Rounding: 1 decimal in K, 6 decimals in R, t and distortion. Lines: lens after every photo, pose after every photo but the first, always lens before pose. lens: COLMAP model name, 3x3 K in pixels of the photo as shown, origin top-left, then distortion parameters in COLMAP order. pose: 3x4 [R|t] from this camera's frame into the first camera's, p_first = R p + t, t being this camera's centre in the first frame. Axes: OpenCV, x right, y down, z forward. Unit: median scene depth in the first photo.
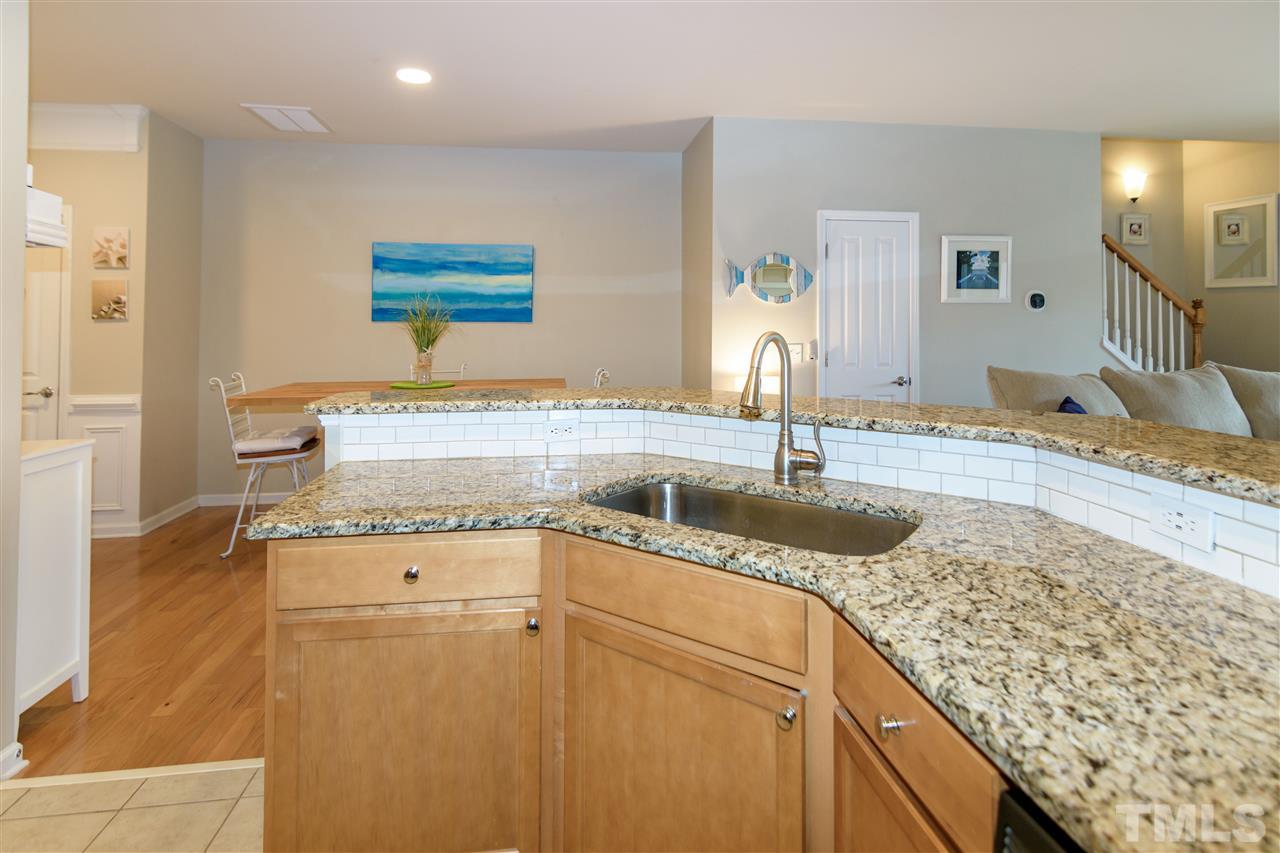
lens RADIAL K [[682.3, 0, 639.9], [0, 682.3, 314.4], [0, 0, 1]] dist [0.000101, -0.000580]
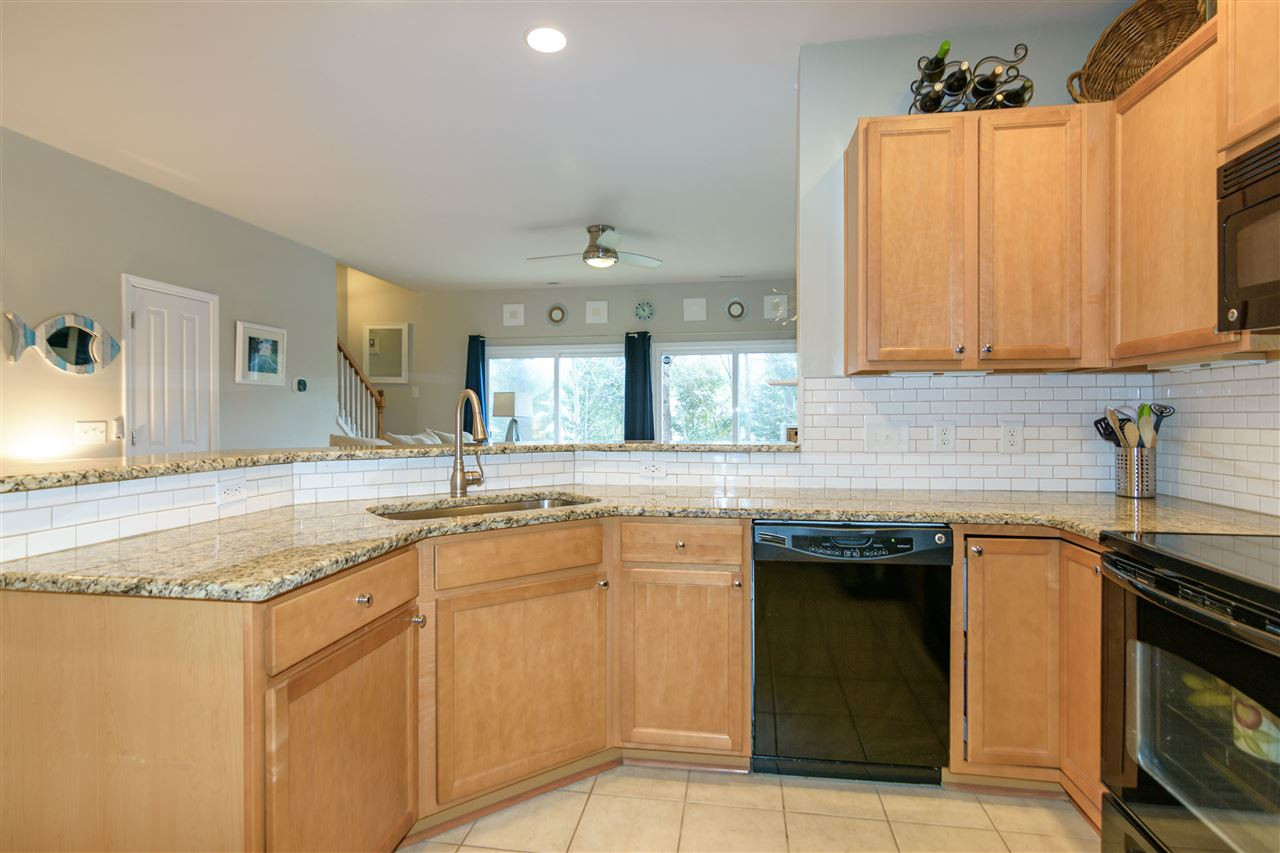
lens RADIAL K [[645.1, 0, 640.0], [0, 645.1, 426.5], [0, 0, 1]] dist [-0.001619, 0.002257]
pose [[0.291011, -0.014705, 0.956607, -0.350853], [-0.011058, 0.999763, 0.018732, 0.025760], [-0.956656, -0.016030, 0.290779, 0.089301]]
